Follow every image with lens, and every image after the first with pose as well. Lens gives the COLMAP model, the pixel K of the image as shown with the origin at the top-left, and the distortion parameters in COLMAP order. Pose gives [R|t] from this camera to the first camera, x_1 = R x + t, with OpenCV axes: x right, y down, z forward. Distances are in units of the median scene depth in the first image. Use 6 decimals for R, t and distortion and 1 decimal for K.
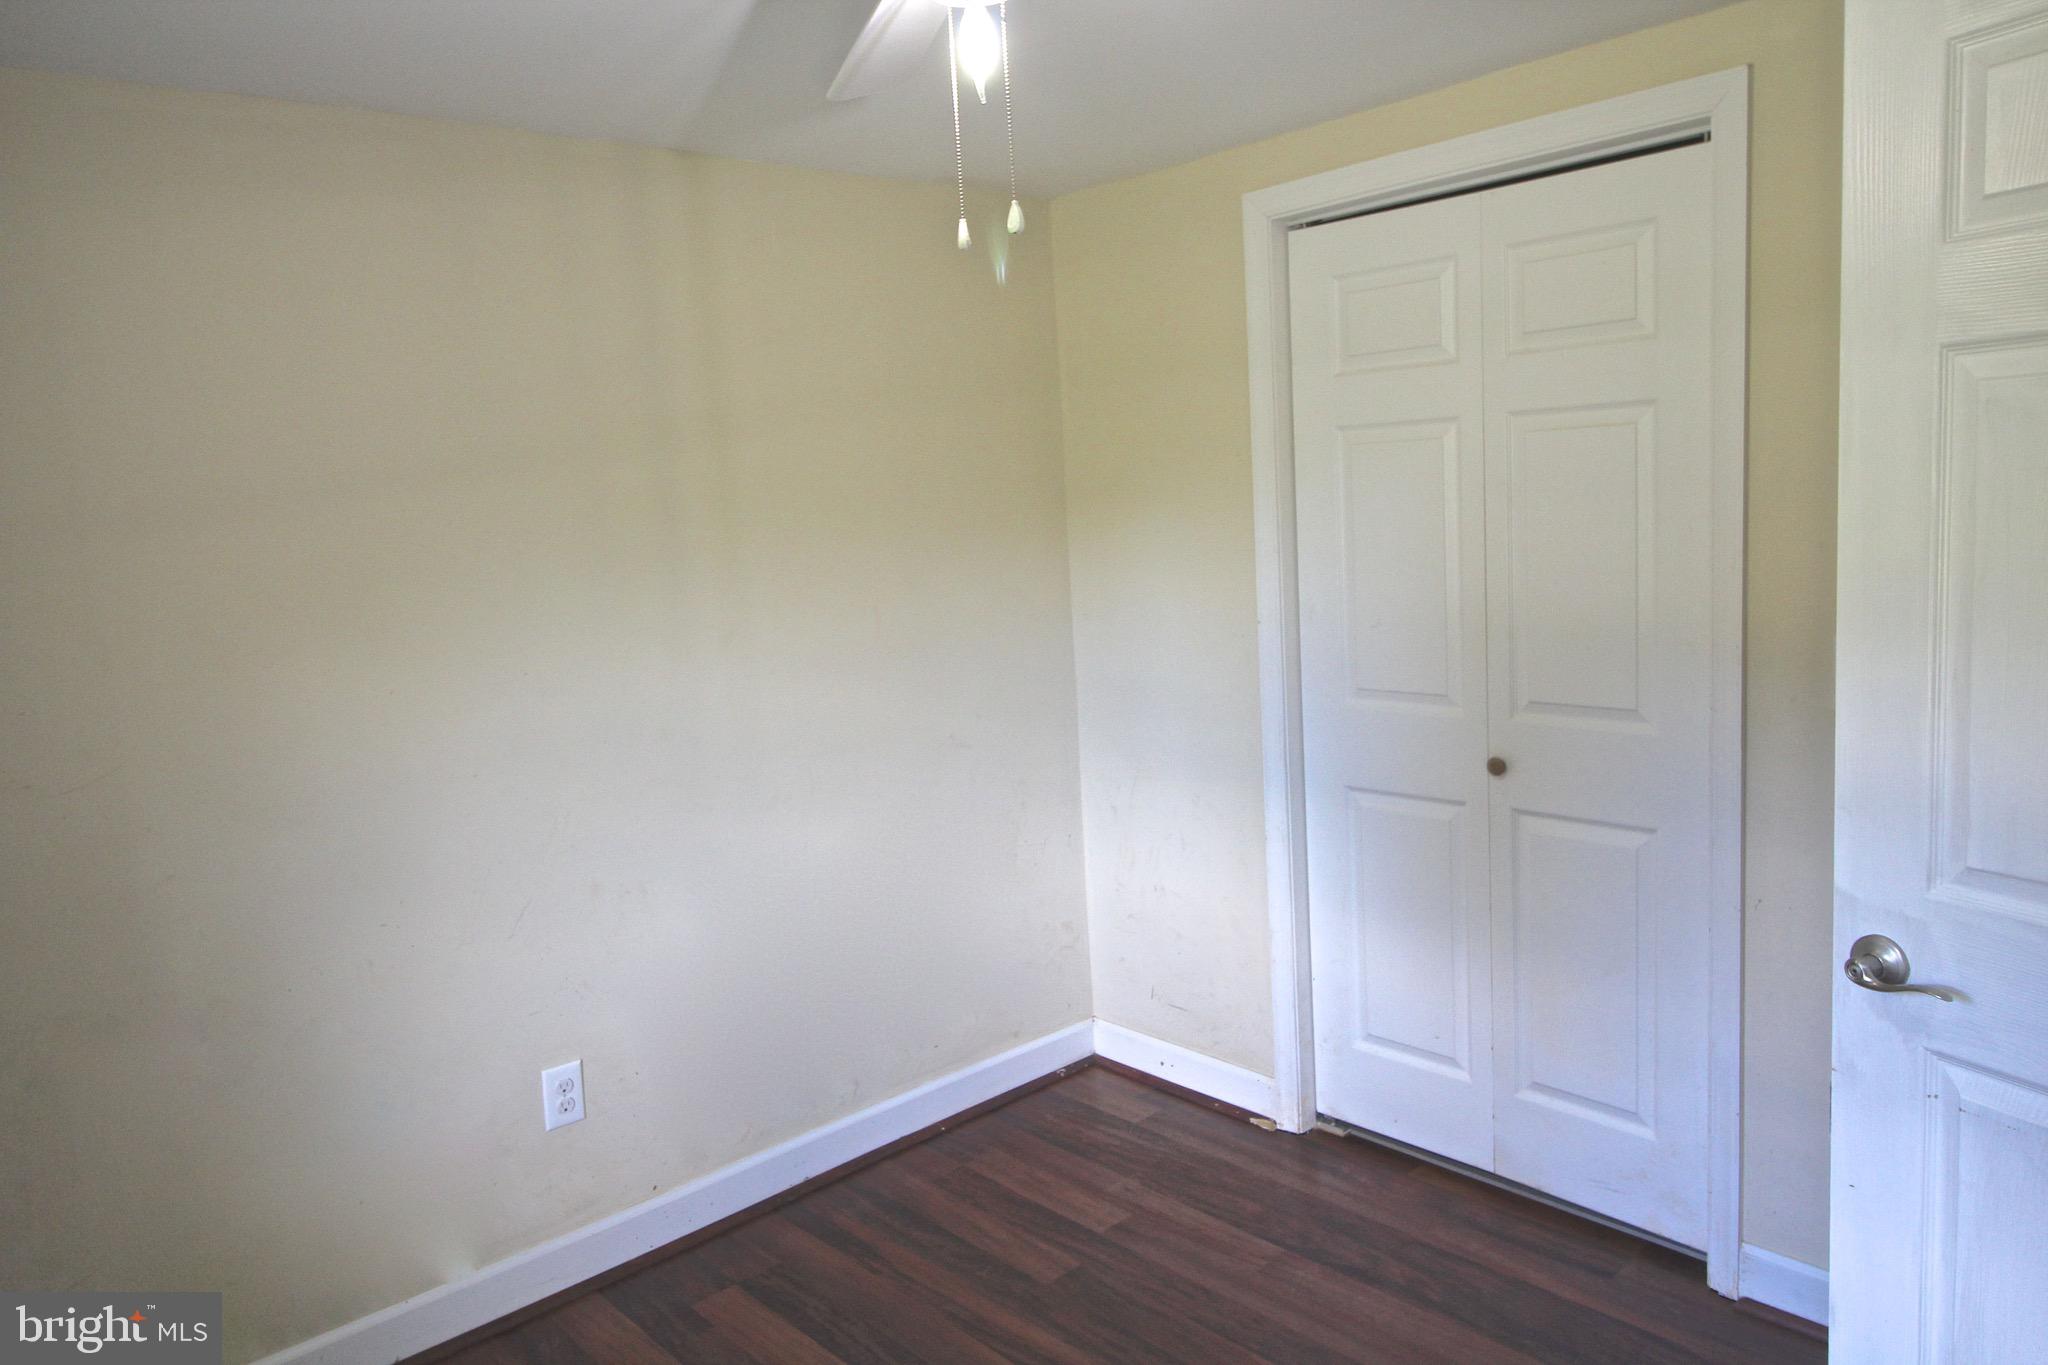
lens RADIAL K [[1358.9, 0, 1024.0], [0, 1358.9, 682.5], [0, 0, 1]] dist [0.006652, 0.001524]
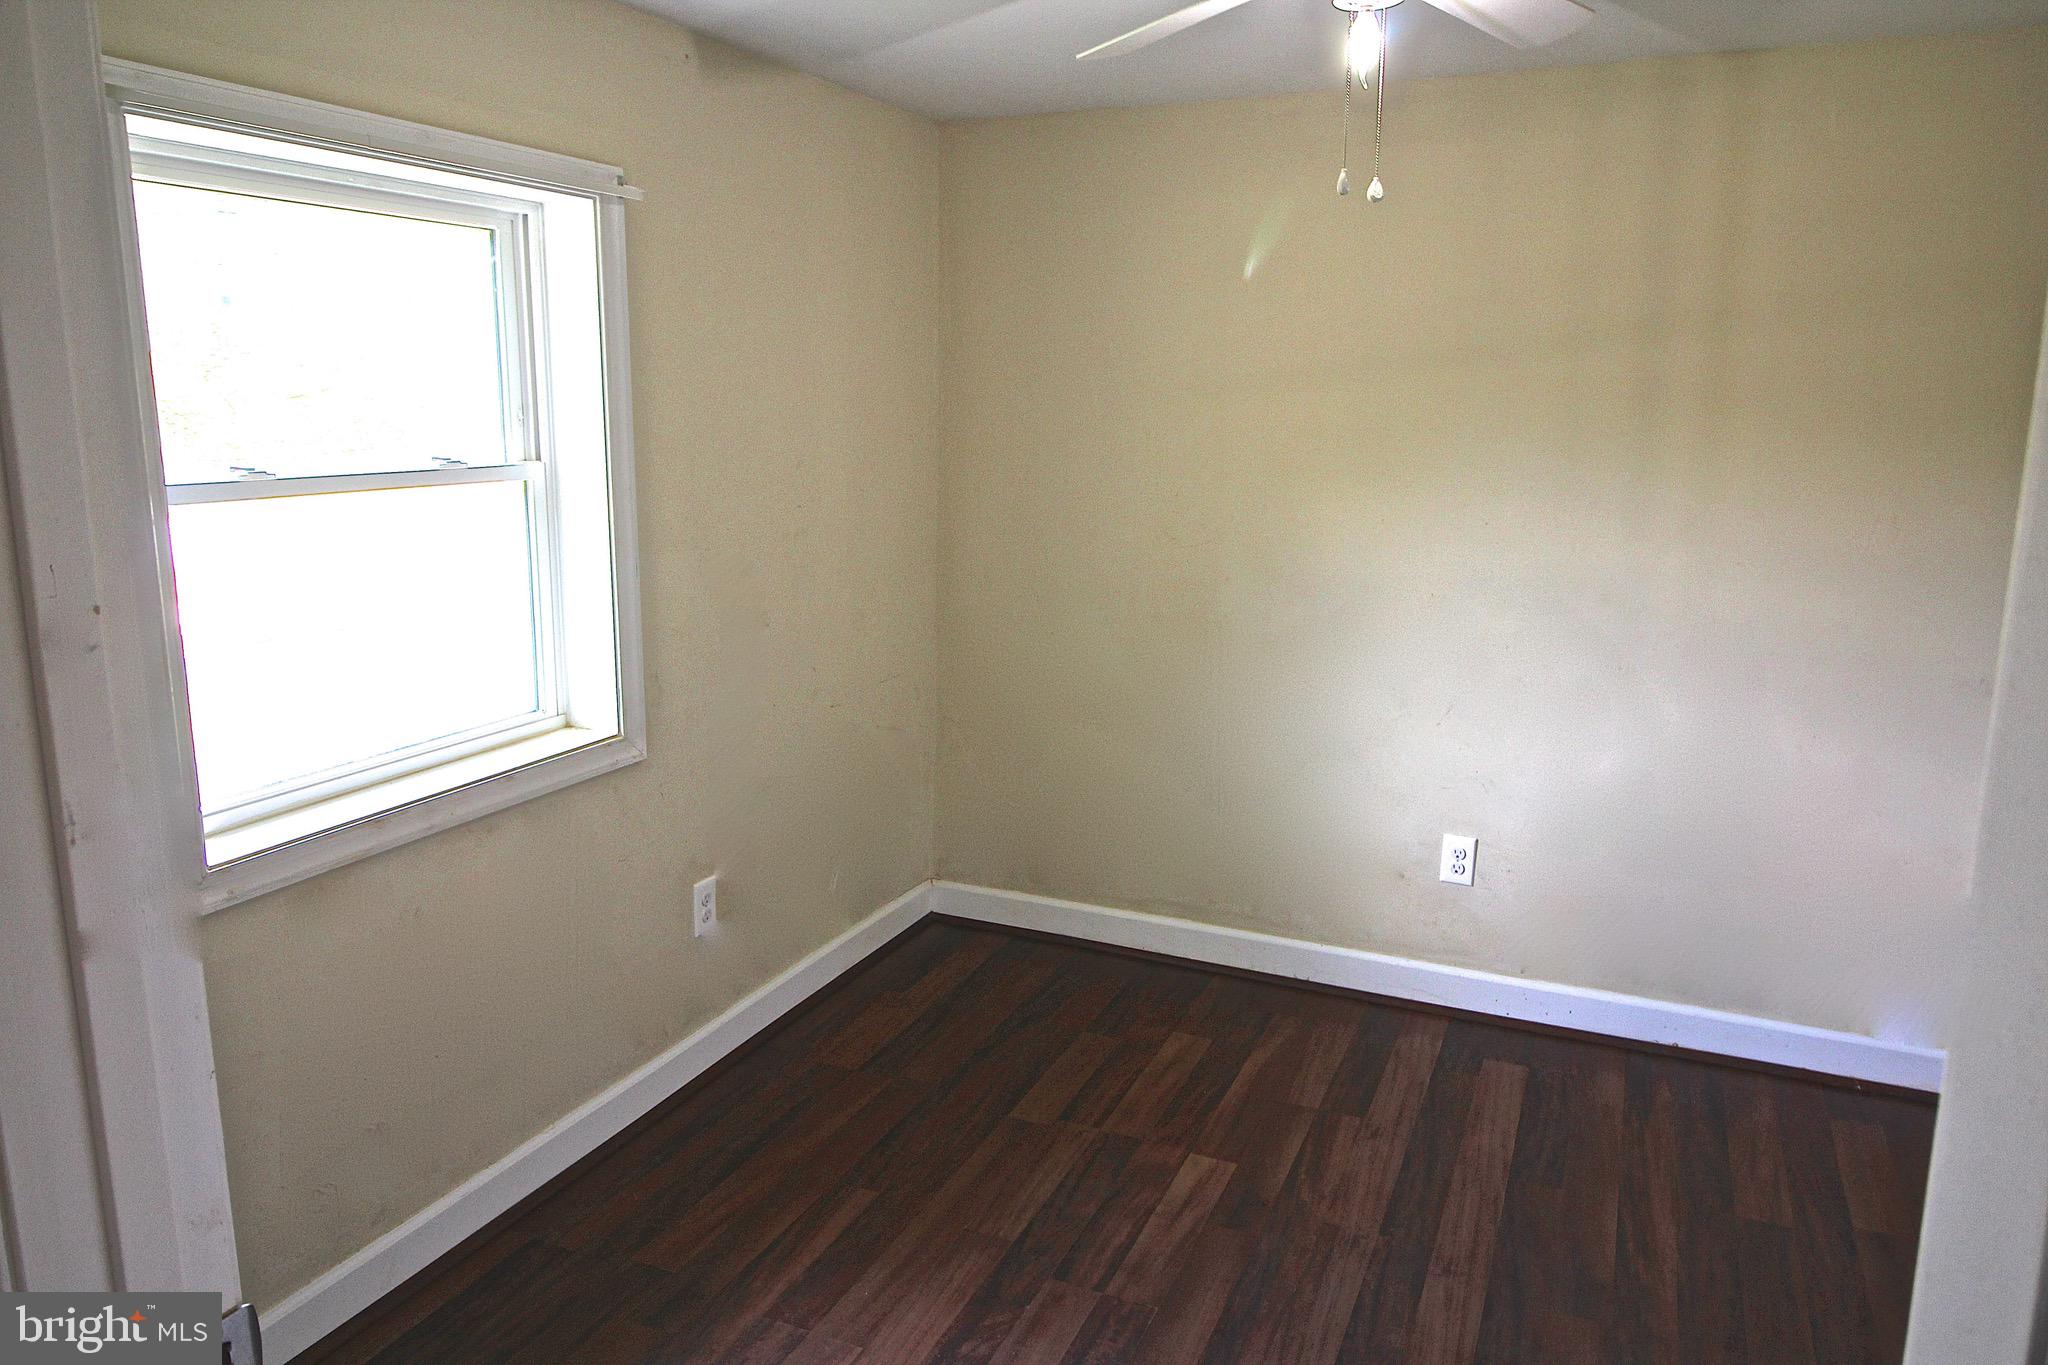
lens RADIAL K [[1358.9, 0, 1024.0], [0, 1358.9, 682.5], [0, 0, 1]] dist [0.006652, 0.001524]
pose [[0.375827, 0.237717, -0.895681, 0.602983], [-0.146581, 0.969620, 0.195835, -0.044968], [0.915024, 0.057690, 0.399254, 0.118012]]
